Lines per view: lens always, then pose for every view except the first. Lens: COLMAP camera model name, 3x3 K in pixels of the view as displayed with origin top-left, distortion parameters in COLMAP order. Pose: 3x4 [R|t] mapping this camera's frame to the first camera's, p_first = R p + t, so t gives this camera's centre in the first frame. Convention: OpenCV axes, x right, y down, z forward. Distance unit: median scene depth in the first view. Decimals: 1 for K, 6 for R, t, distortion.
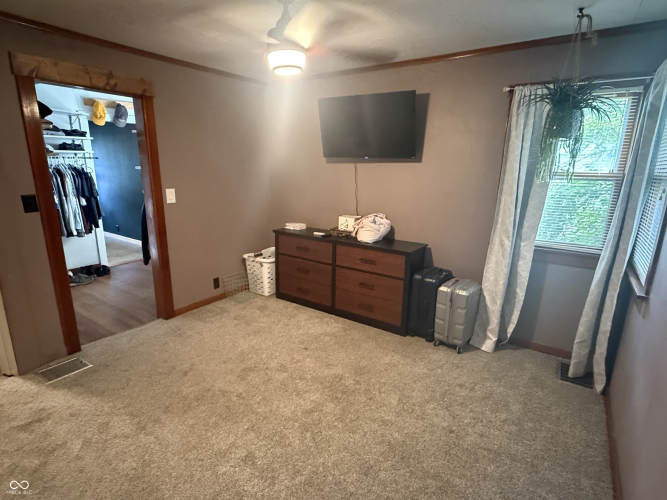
lens RADIAL K [[350.6, 0, 332.7], [0, 350.6, 250.9], [0, 0, 1]] dist [-0.003043, -0.000202]
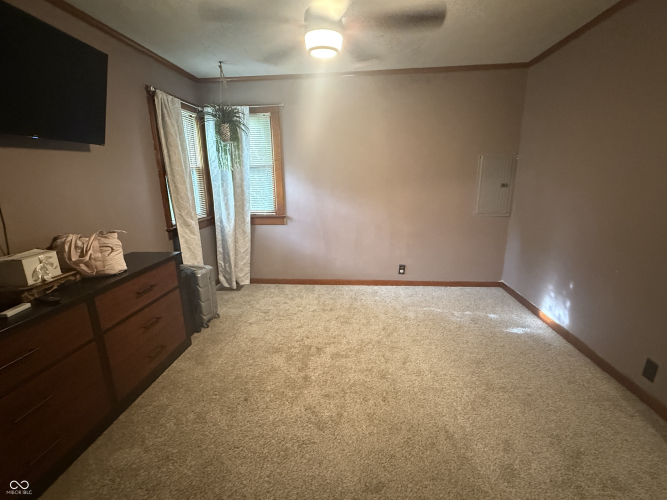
lens RADIAL K [[308.1, 0, 333.1], [0, 308.1, 251.6], [0, 0, 1]] dist [-0.018599, -0.000288]
pose [[-0.494232, -0.225253, 0.839640, -0.587345], [0.220050, 0.901978, 0.371503, -0.187131], [-0.841019, 0.368371, -0.396219, 0.901040]]
